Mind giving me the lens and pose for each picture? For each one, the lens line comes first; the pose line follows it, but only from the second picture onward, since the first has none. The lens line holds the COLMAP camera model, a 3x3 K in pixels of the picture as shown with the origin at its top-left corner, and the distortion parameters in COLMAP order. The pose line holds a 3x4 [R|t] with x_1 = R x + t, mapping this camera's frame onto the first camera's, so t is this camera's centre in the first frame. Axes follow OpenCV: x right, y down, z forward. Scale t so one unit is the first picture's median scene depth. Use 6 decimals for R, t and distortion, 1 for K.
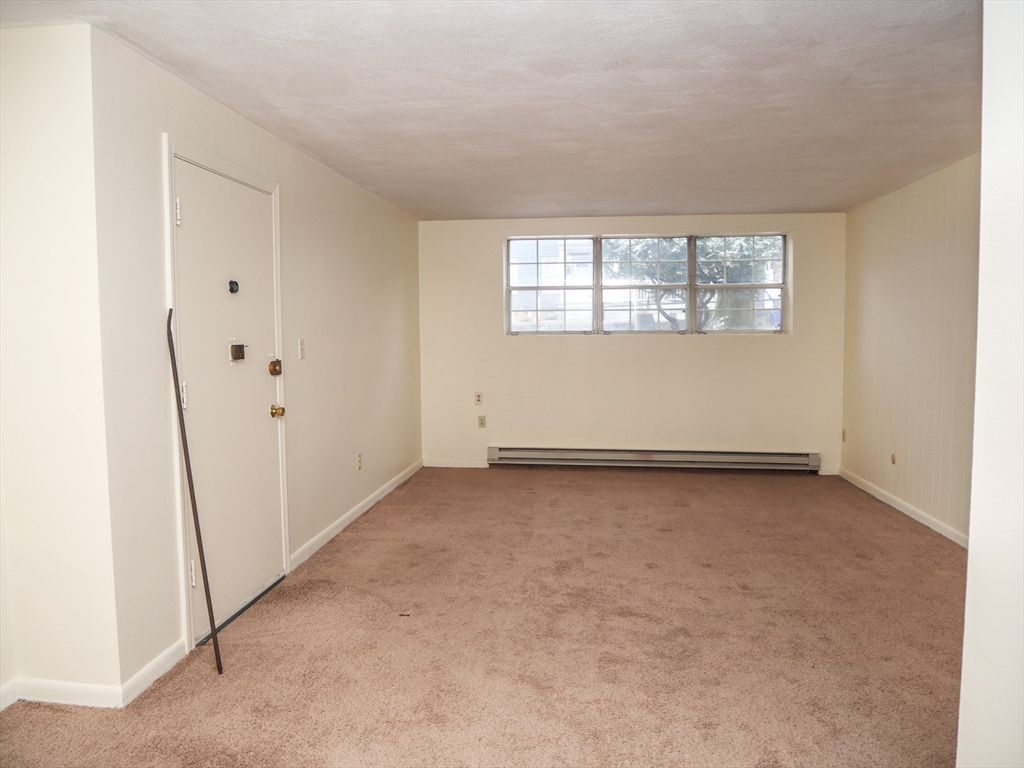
lens RADIAL K [[757.9, 0, 512.0], [0, 757.9, 384.0], [0, 0, 1]] dist [-0.059585, 0.001445]
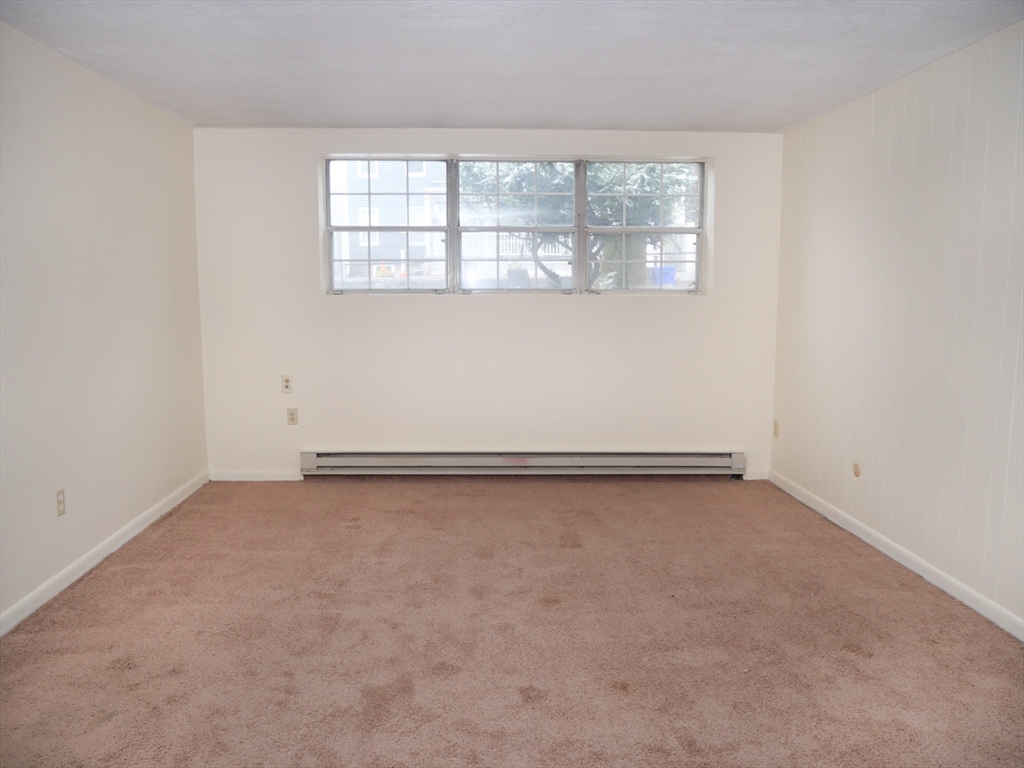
lens RADIAL K [[757.9, 0, 512.0], [0, 757.9, 384.0], [0, 0, 1]] dist [-0.059585, 0.001445]
pose [[0.986586, -0.012957, 0.162727, 0.050523], [0.003759, 0.998384, 0.056706, -0.020693], [-0.163199, -0.055334, 0.985040, 0.277876]]
